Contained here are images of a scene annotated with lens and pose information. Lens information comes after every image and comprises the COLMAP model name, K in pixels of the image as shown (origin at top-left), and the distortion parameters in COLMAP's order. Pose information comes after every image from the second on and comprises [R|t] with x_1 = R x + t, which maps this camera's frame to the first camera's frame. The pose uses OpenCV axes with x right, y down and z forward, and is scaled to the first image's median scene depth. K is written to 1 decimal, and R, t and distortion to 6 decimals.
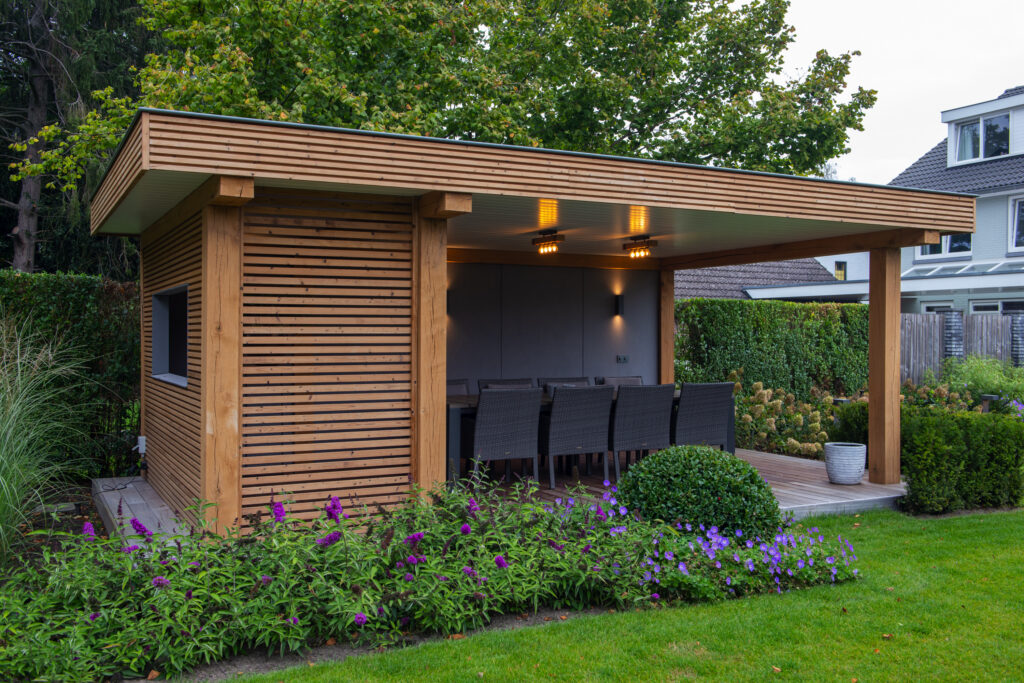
lens RADIAL K [[939.0, 0, 512.0], [0, 939.0, 341.5], [0, 0, 1]] dist [0.010988, 0.002518]
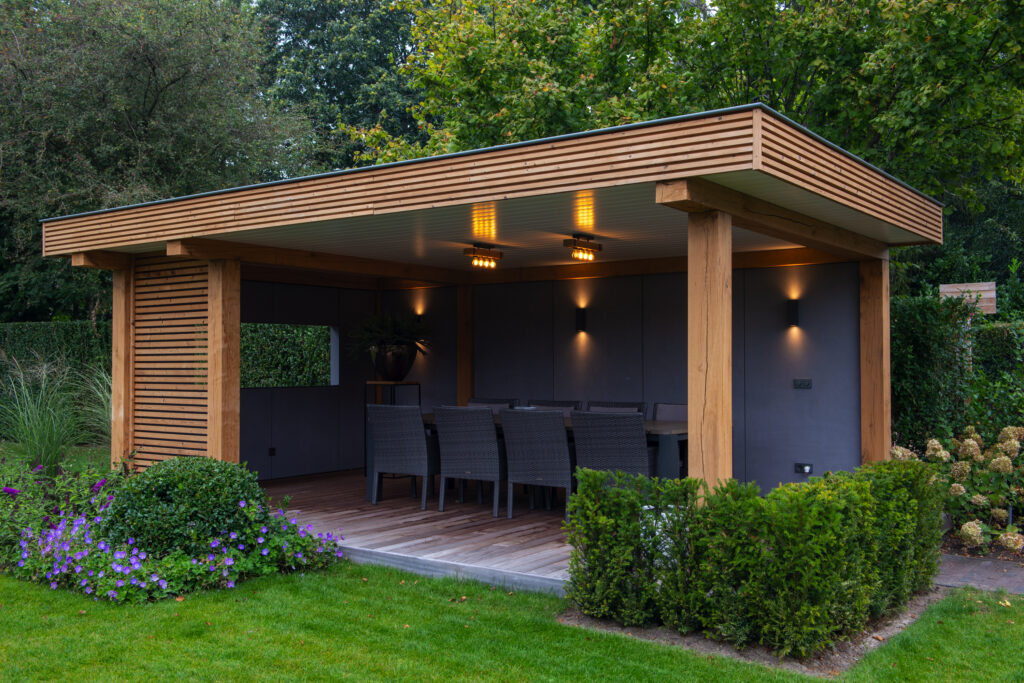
lens RADIAL K [[984.8, 0, 512.0], [0, 984.8, 341.5], [0, 0, 1]] dist [0.020389, 0.017477]
pose [[0.449159, -0.021840, -0.893185, 1.211559], [-0.002721, 0.999663, -0.025812, 0.009037], [0.893448, 0.014024, 0.448948, 0.743772]]
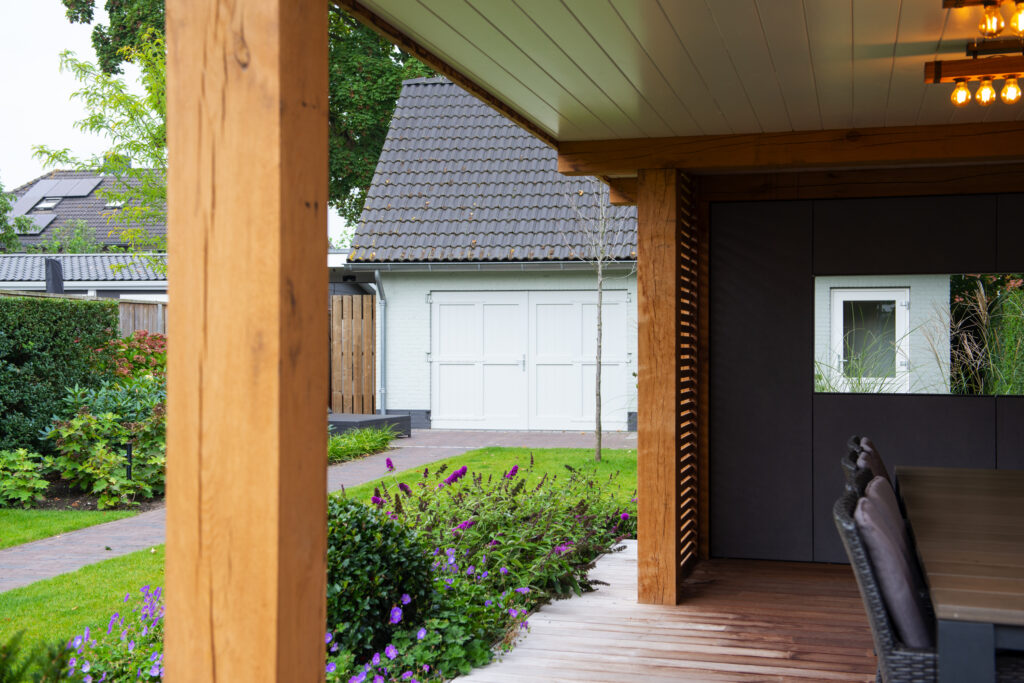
lens RADIAL K [[1285.1, 0, 512.0], [0, 1285.1, 341.5], [0, 0, 1]] dist [0.109449, 0.024134]
pose [[-0.672892, -0.005362, -0.739721, 0.701035], [-0.008270, 0.999966, 0.000275, 0.000772], [0.739694, 0.006303, -0.672914, 1.550097]]
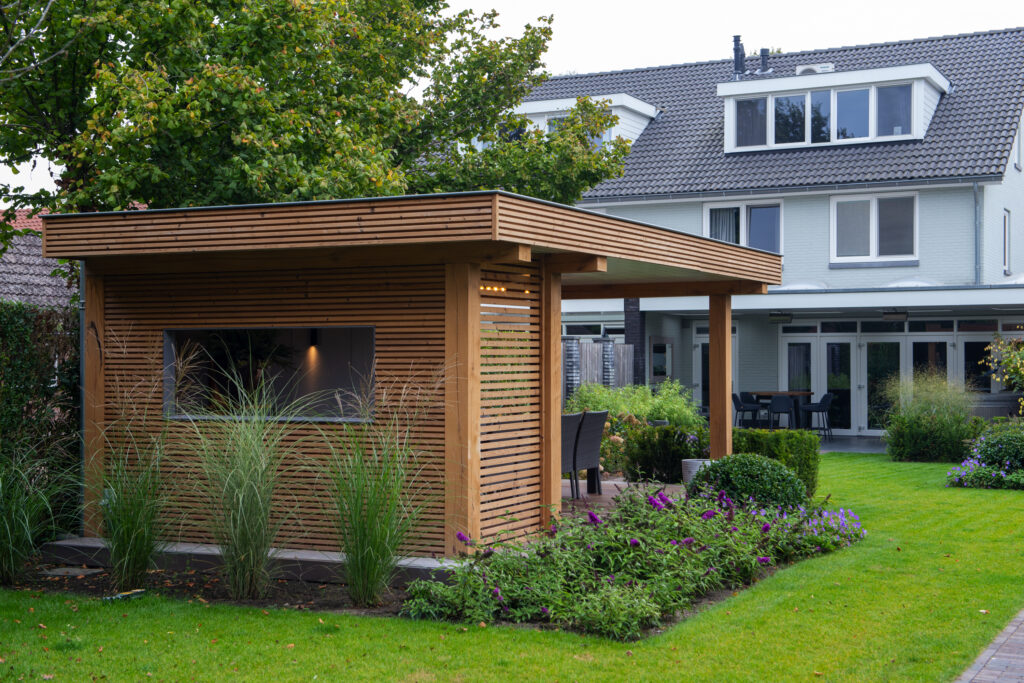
lens RADIAL K [[1406.8, 0, 512.0], [0, 1406.8, 341.5], [0, 0, 1]] dist [0.143677, 0.013885]
pose [[0.808096, 0.003030, 0.589043, -1.132335], [0.008138, 0.999834, -0.016308, -0.015953], [-0.588994, 0.017972, 0.807937, -0.382780]]
